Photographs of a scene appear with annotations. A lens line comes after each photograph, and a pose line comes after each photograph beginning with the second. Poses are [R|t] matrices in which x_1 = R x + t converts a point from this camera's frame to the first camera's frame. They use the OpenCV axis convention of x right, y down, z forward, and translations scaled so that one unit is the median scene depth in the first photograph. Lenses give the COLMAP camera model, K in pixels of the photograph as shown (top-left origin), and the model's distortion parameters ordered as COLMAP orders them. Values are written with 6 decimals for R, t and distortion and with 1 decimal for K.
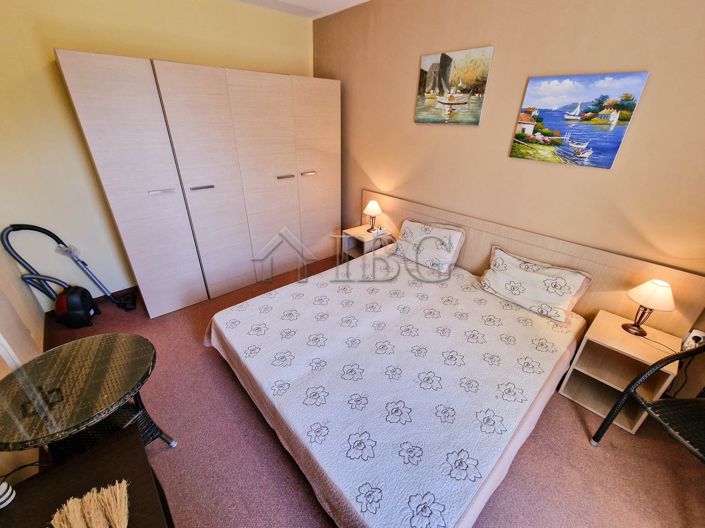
lens RADIAL K [[287.9, 0, 355.4], [0, 287.9, 263.8], [0, 0, 1]] dist [0.002951, -0.004233]
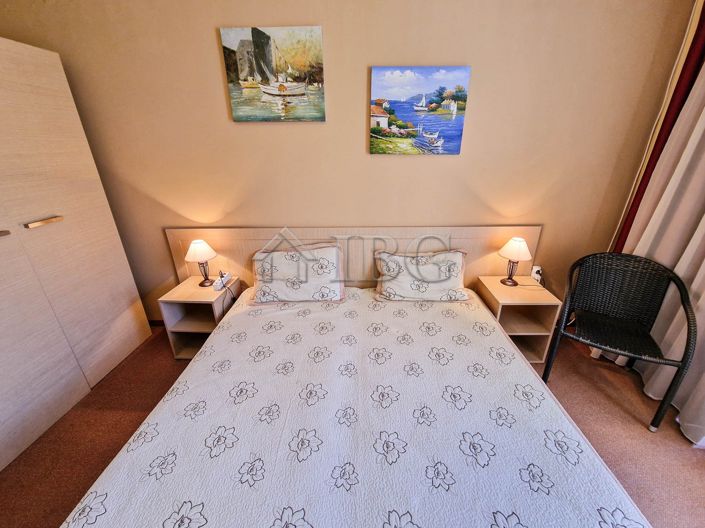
lens RADIAL K [[287.9, 0, 353.7], [0, 287.9, 263.3], [0, 0, 1]] dist [0.002951, -0.004233]
pose [[0.692465, -0.302941, 0.654766, -0.200987], [0.349408, 0.934850, 0.063003, -0.122908], [-0.631194, 0.185153, 0.753201, 0.409797]]
